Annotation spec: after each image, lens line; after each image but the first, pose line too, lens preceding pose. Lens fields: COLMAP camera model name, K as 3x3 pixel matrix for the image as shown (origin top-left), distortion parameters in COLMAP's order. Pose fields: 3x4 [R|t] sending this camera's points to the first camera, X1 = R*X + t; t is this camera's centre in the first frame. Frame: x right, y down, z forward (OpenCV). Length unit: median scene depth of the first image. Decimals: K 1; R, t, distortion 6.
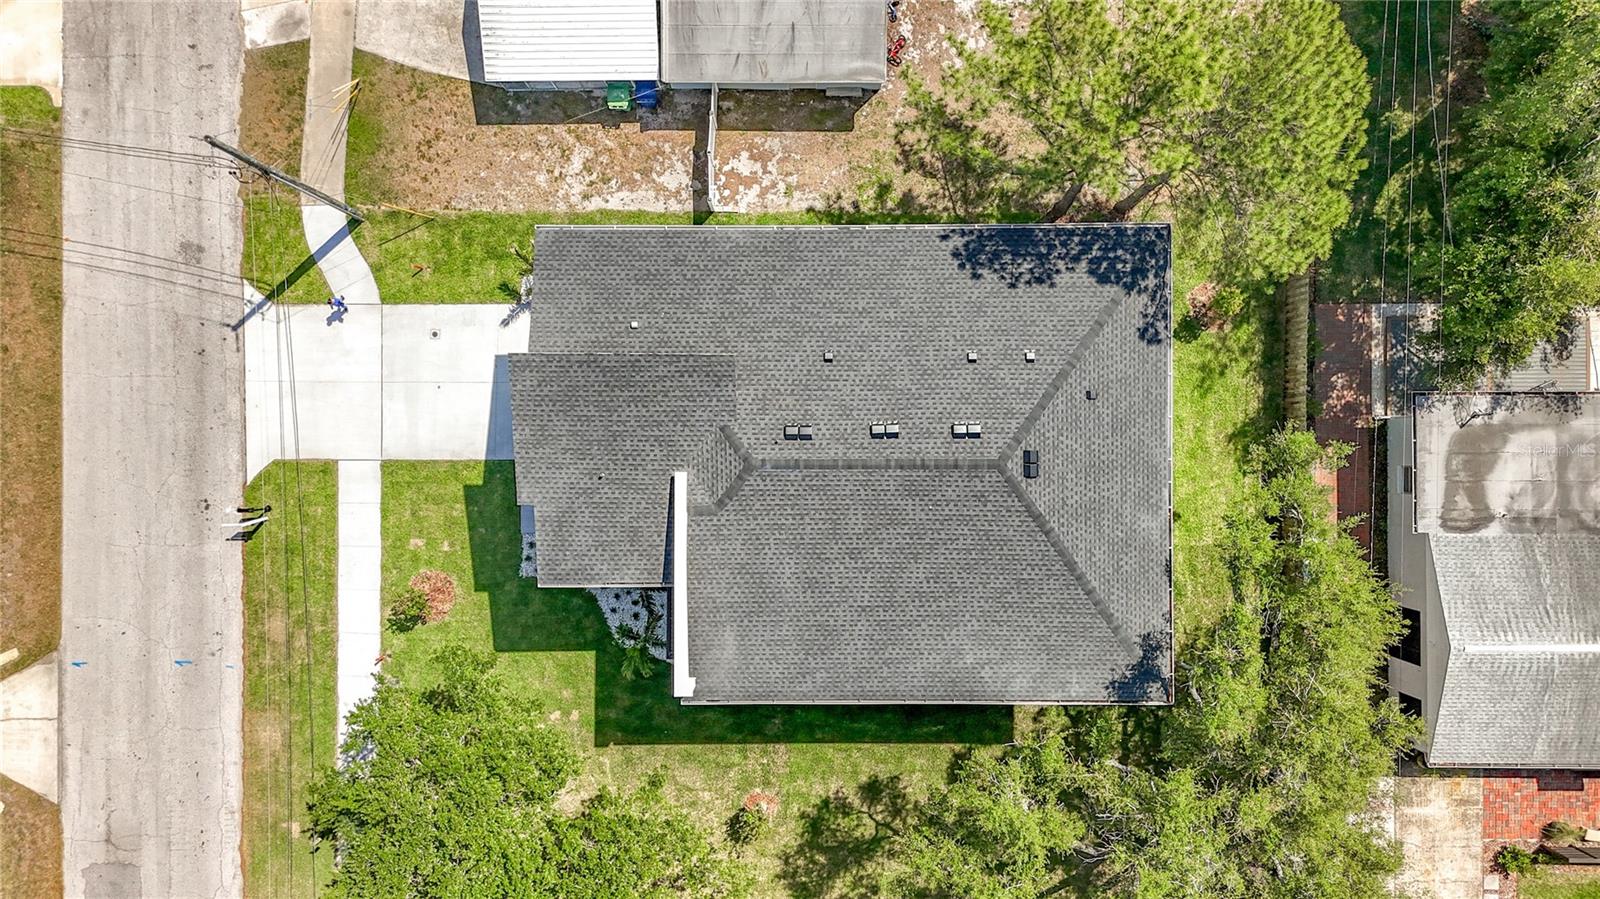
lens RADIAL K [[1223.9, 0, 800.0], [0, 1223.9, 449.5], [0, 0, 1]] dist [0.001635, -0.001101]
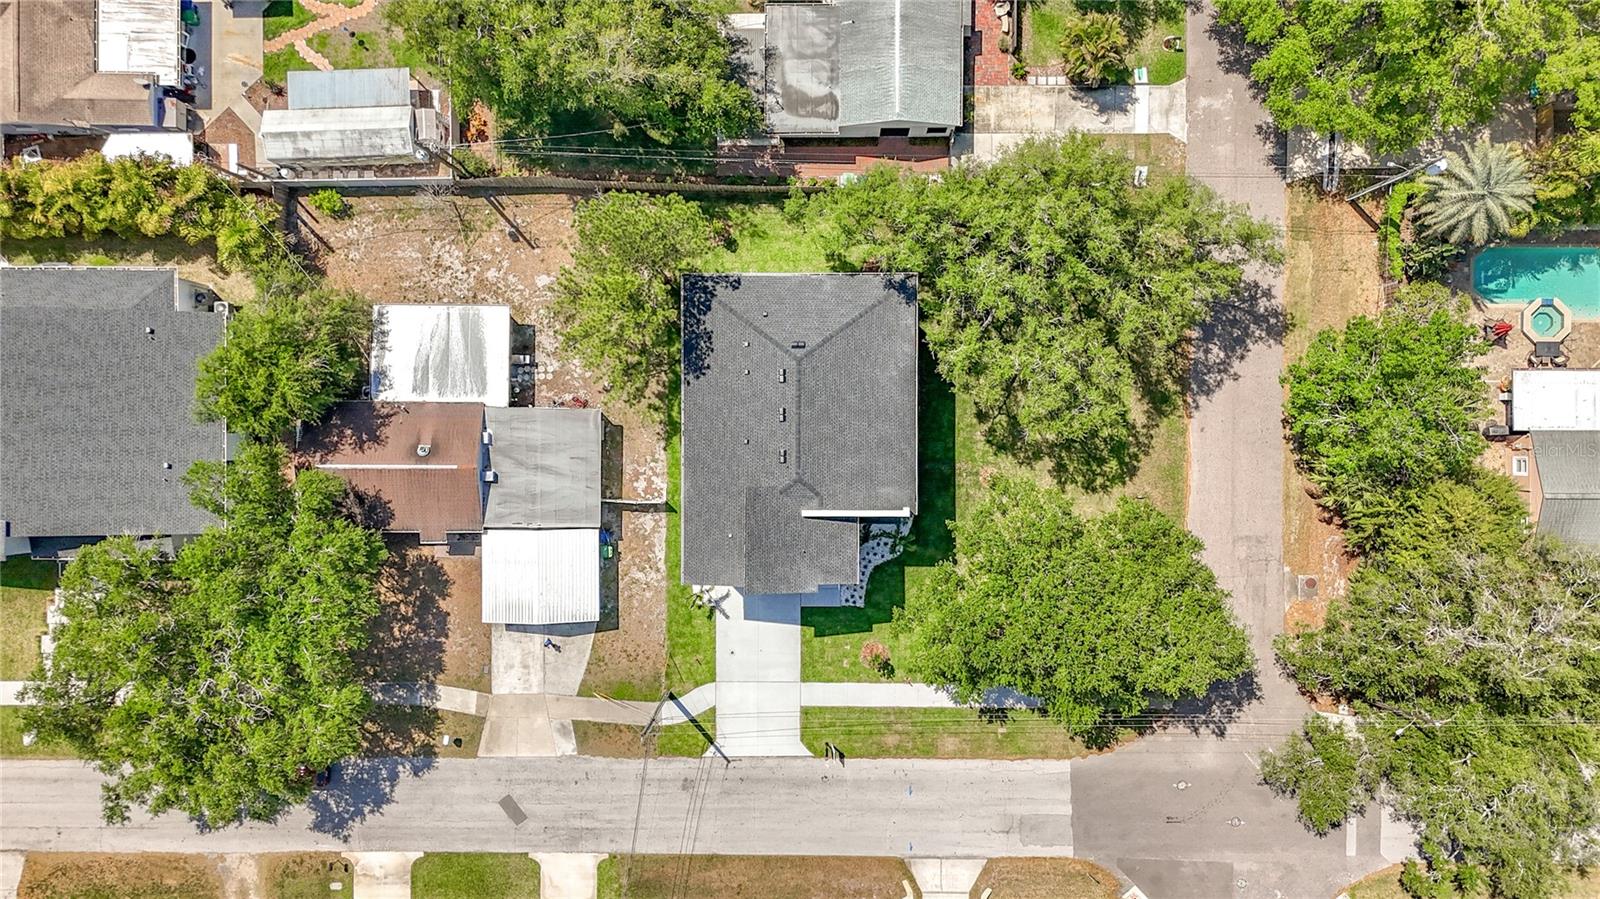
lens RADIAL K [[1179.7, 0, 838.8], [0, 1179.7, 450.6], [0, 0, 1]] dist [0.002574, -0.000107]
pose [[0.003403, -0.999992, -0.002254, 0.010764], [0.999946, 0.003381, 0.009857, 0.047894], [-0.009849, -0.002288, 0.999949, -0.779979]]
